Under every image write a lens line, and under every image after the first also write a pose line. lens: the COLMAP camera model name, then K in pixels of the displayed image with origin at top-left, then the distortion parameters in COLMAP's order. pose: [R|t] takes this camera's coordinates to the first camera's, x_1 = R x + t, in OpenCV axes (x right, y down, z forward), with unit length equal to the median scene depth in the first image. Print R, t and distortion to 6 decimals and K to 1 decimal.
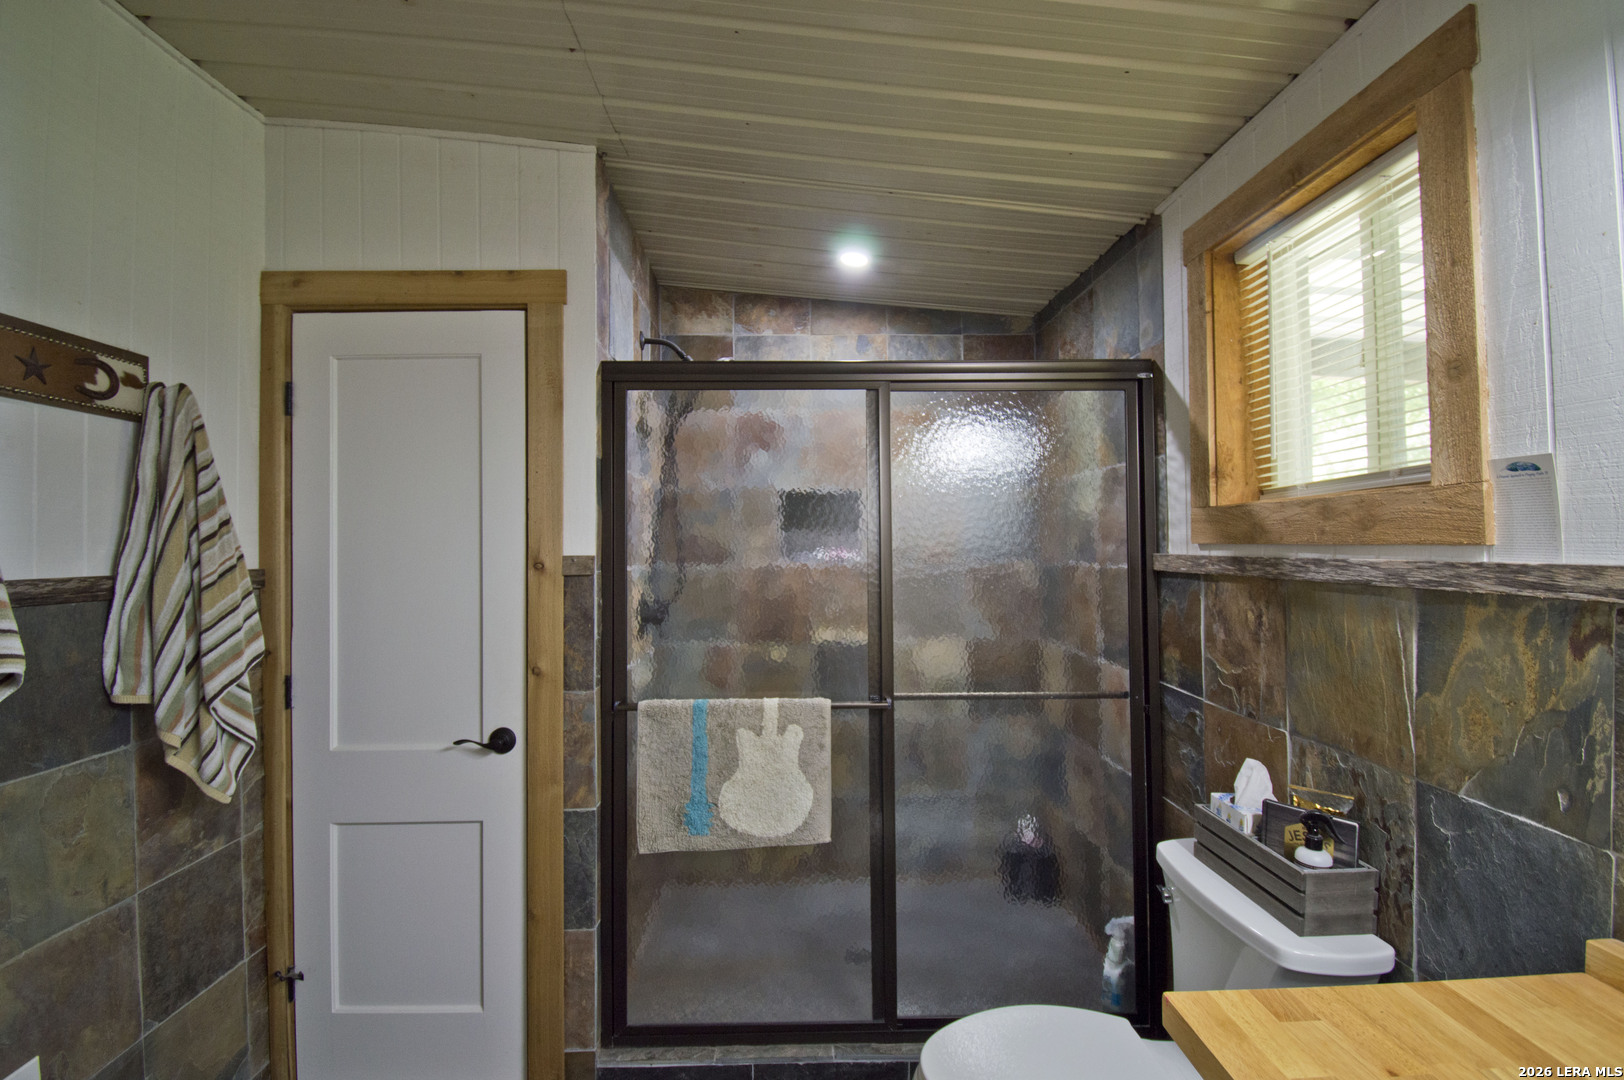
lens RADIAL K [[780.9, 0, 815.9], [0, 780.9, 532.4], [0, 0, 1]] dist [0.016301, -0.027818]
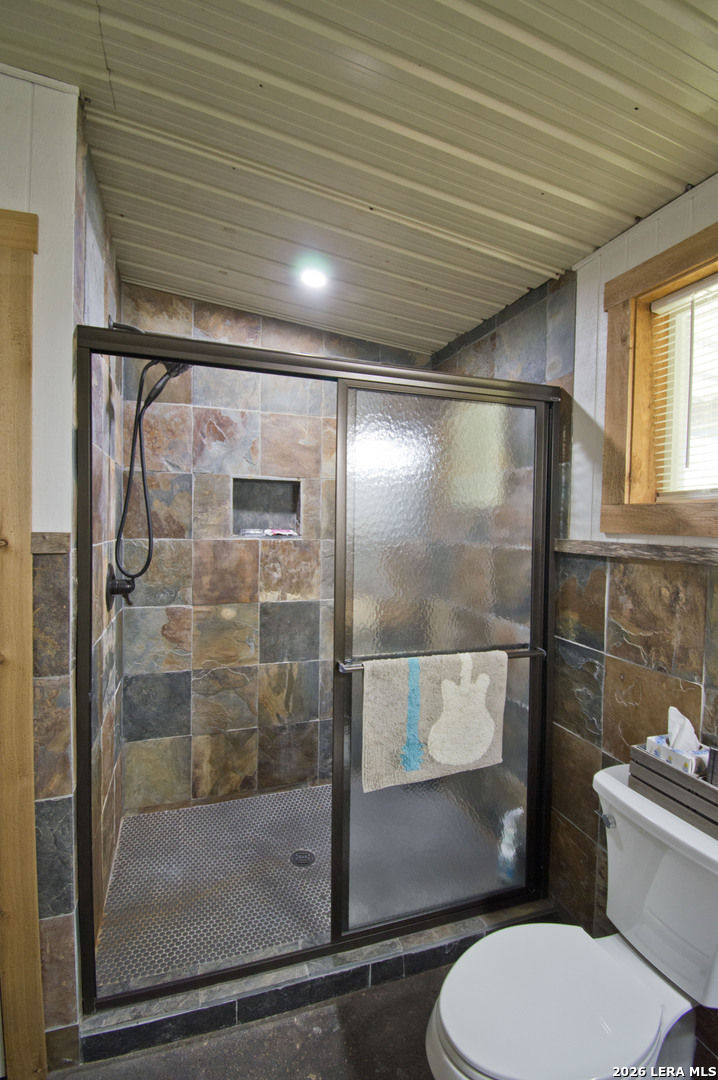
lens RADIAL K [[496.0, 0, 359.0], [0, 496.0, 540.0], [0, 0, 1]] dist [0.013050, -0.023832]
pose [[0.951893, 0.013725, 0.306122, -0.138922], [-0.030141, 0.998346, 0.048966, -0.001278], [-0.304943, -0.055837, 0.950732, 0.335507]]
